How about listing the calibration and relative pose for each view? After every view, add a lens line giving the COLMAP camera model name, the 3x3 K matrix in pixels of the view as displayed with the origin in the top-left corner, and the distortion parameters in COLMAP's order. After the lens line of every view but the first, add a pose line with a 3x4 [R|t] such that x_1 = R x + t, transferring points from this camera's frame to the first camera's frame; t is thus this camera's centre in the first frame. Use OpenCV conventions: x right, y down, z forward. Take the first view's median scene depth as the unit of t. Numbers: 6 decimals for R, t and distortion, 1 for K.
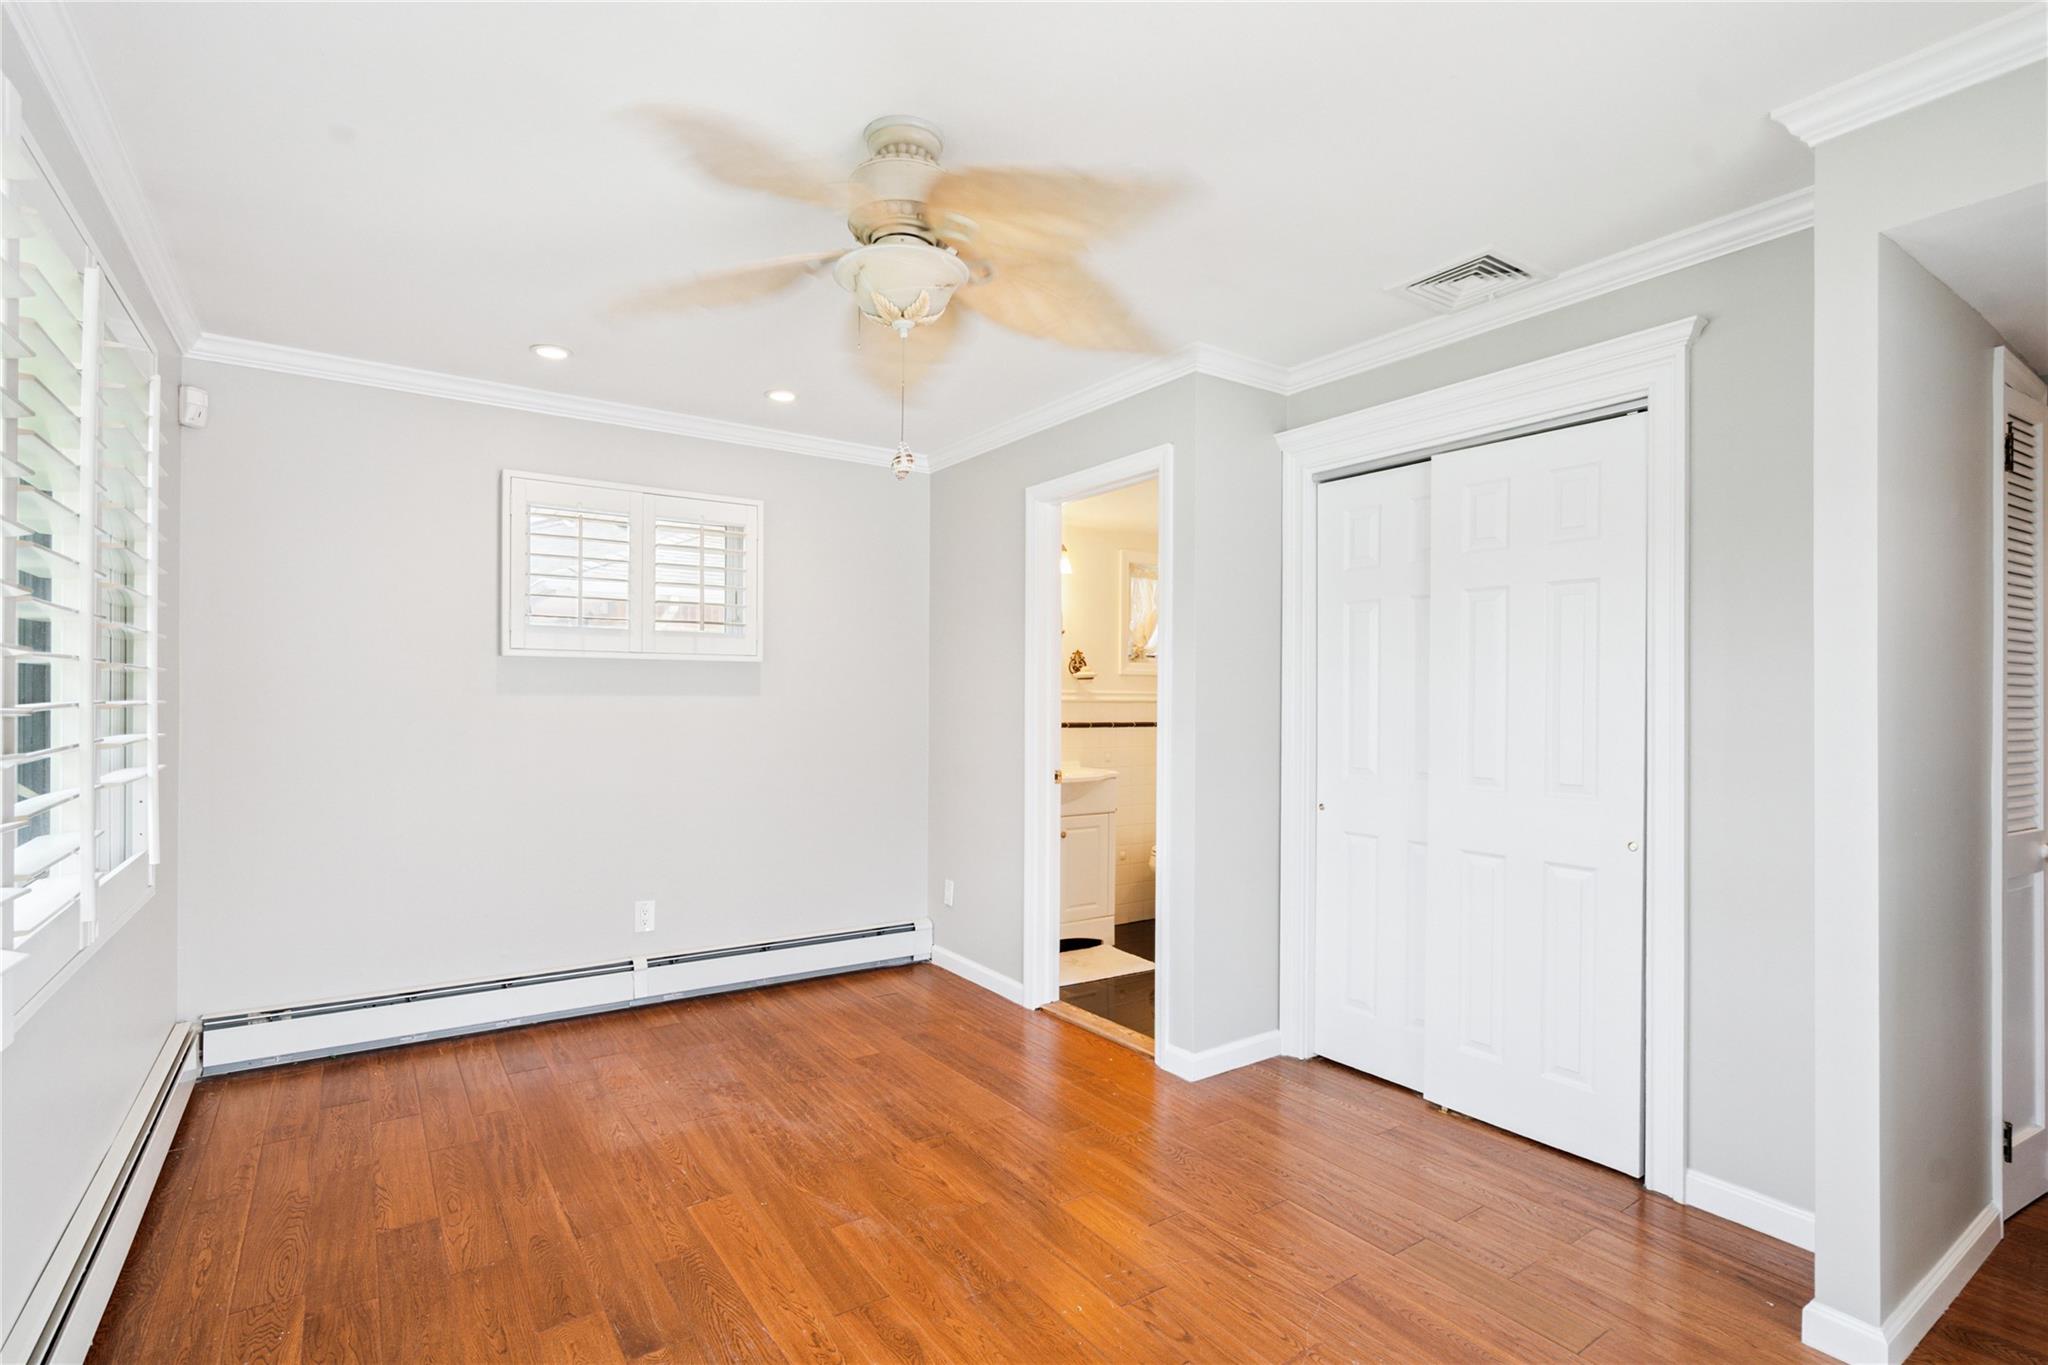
lens RADIAL K [[948.0, 0, 1018.9], [0, 948.0, 691.4], [0, 0, 1]] dist [-0.015730, 0.005663]
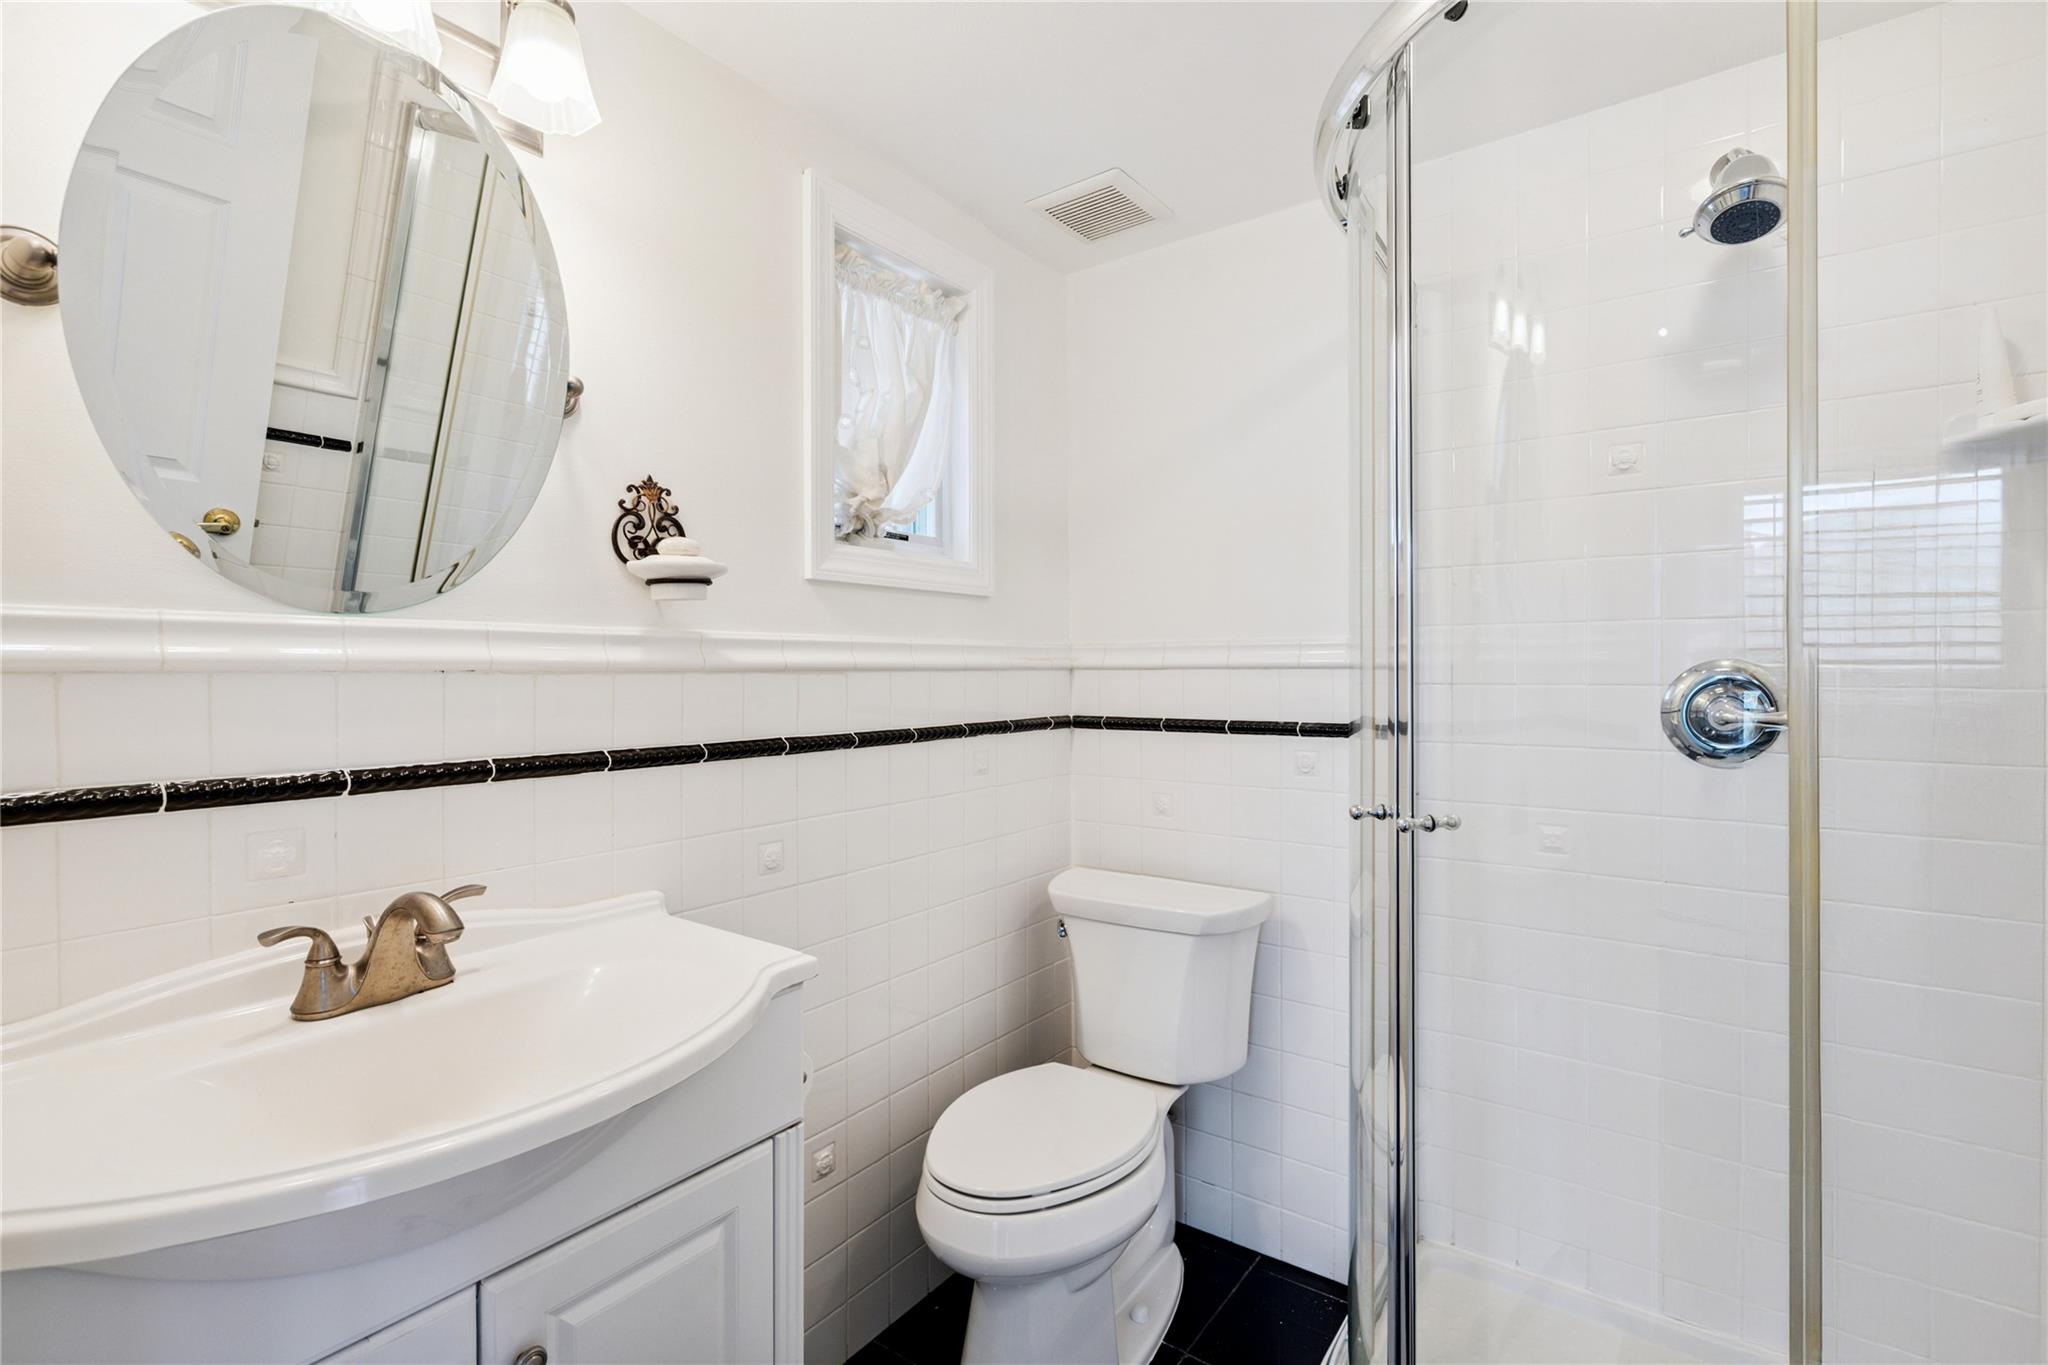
lens RADIAL K [[948.0, 0, 1022.9], [0, 948.0, 677.0], [0, 0, 1]] dist [-0.015730, 0.005663]
pose [[0.945236, -0.011366, 0.326189, 0.070947], [0.007285, 0.999879, 0.013730, 0.010044], [-0.326306, -0.010602, 0.945205, 0.676621]]
